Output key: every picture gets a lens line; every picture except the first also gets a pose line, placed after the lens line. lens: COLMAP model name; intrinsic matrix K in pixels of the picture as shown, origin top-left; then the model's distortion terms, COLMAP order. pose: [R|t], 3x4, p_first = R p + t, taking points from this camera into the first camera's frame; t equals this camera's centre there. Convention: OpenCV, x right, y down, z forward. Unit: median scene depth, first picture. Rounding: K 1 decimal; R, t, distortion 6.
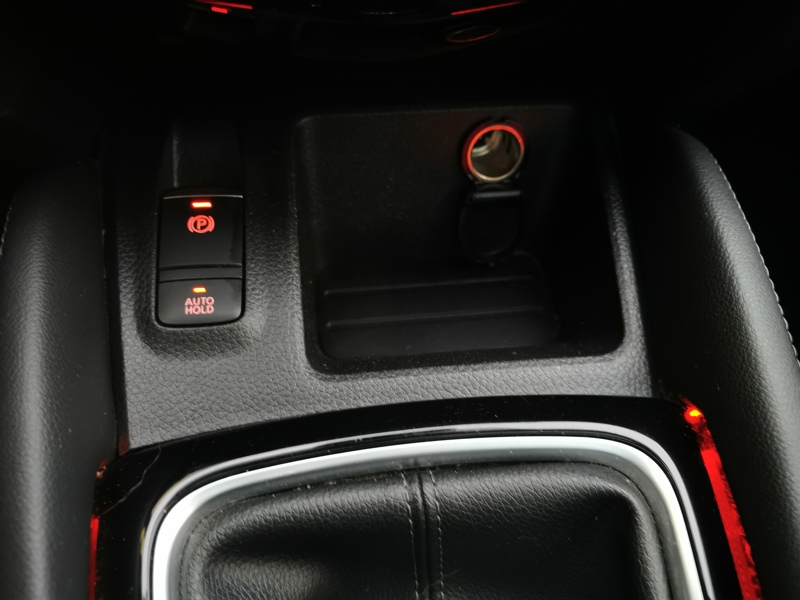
lens RADIAL K [[633.4, 0, 401.8], [0, 633.4, 301.3], [0, 0, 1]] dist [0.020628, -0.041066]
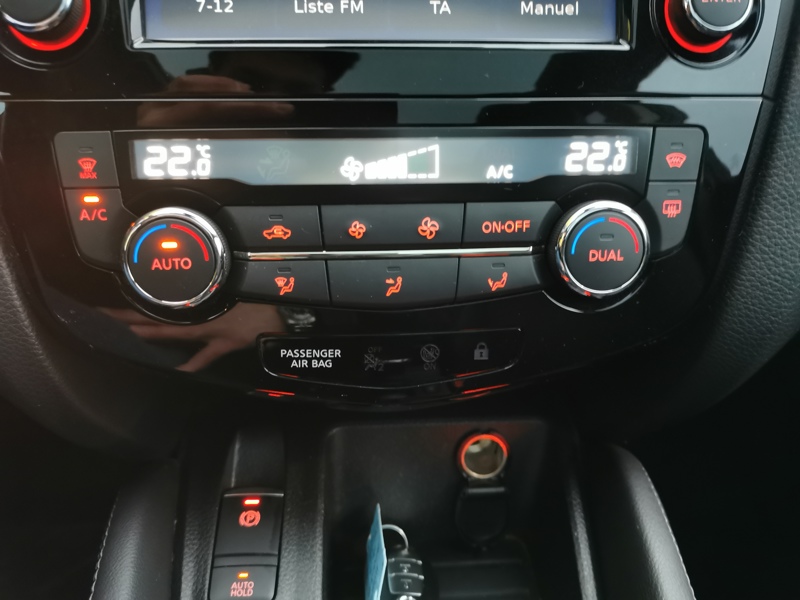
lens RADIAL K [[633.4, 0, 401.8], [0, 633.4, 301.3], [0, 0, 1]] dist [0.020628, -0.041066]
pose [[0.998375, 0.013819, -0.055288, 0.060702], [-0.032195, 0.937269, -0.347116, -0.096520], [0.047023, 0.348332, 0.936191, -0.360773]]
